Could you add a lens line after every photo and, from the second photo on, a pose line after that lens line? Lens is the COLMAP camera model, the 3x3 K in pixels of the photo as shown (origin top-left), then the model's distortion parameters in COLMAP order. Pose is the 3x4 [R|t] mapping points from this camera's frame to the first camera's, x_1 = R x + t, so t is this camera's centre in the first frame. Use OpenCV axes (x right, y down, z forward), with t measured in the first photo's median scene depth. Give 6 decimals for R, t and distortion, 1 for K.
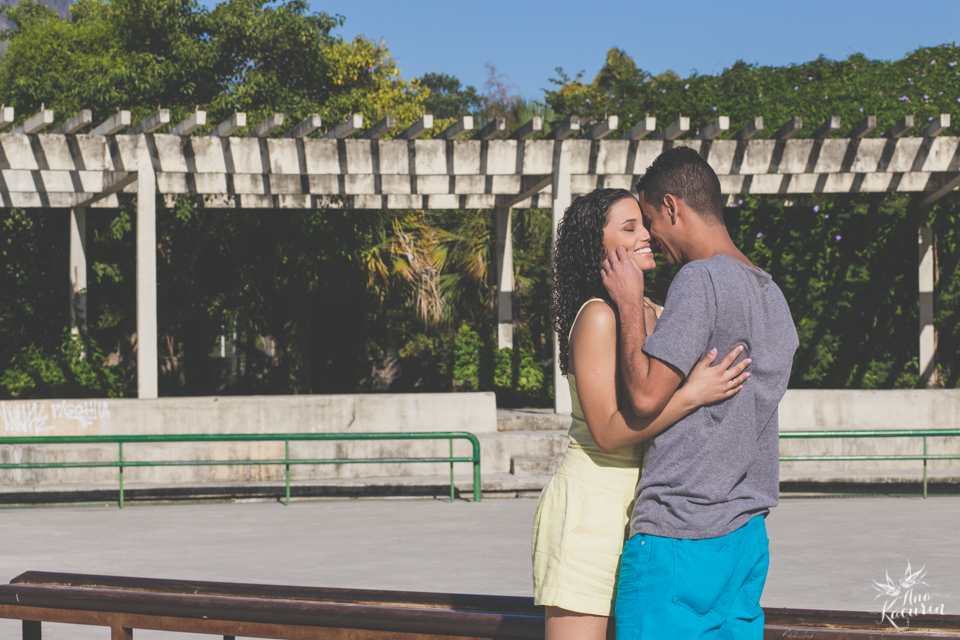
lens RADIAL K [[2296.6, 0, 485.9], [0, 2296.6, 317.9], [0, 0, 1]] dist [-0.173487, 0.000000]
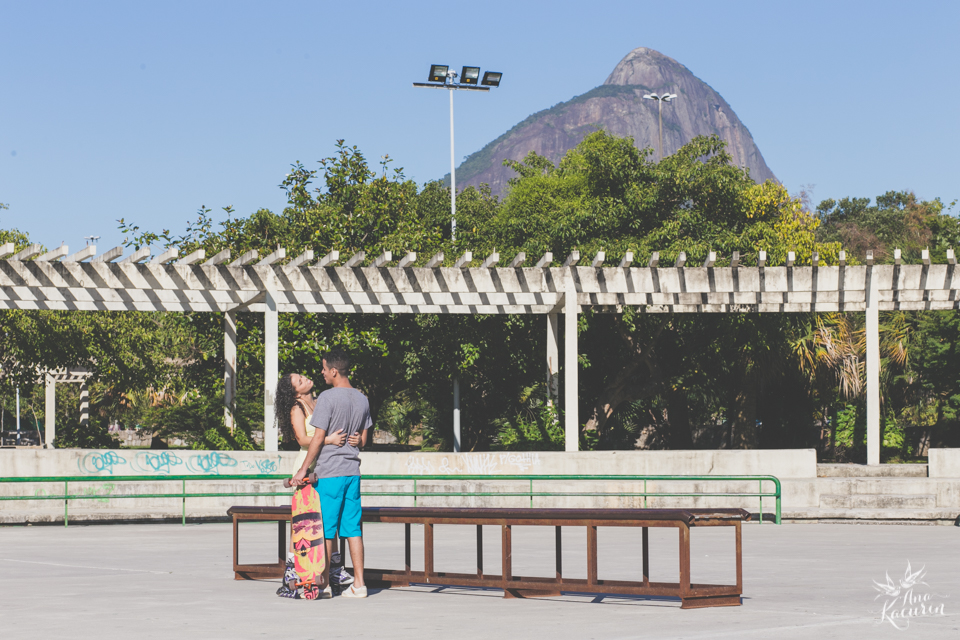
lens RADIAL K [[2296.6, 0, 477.7], [0, 2296.6, 322.1], [0, 0, 1]] dist [-0.173487, 0.000000]
pose [[0.954496, -0.007138, -0.298139, 0.216183], [-0.001358, 0.999599, -0.028281, -0.004753], [0.298222, 0.027399, 0.954103, -0.373397]]
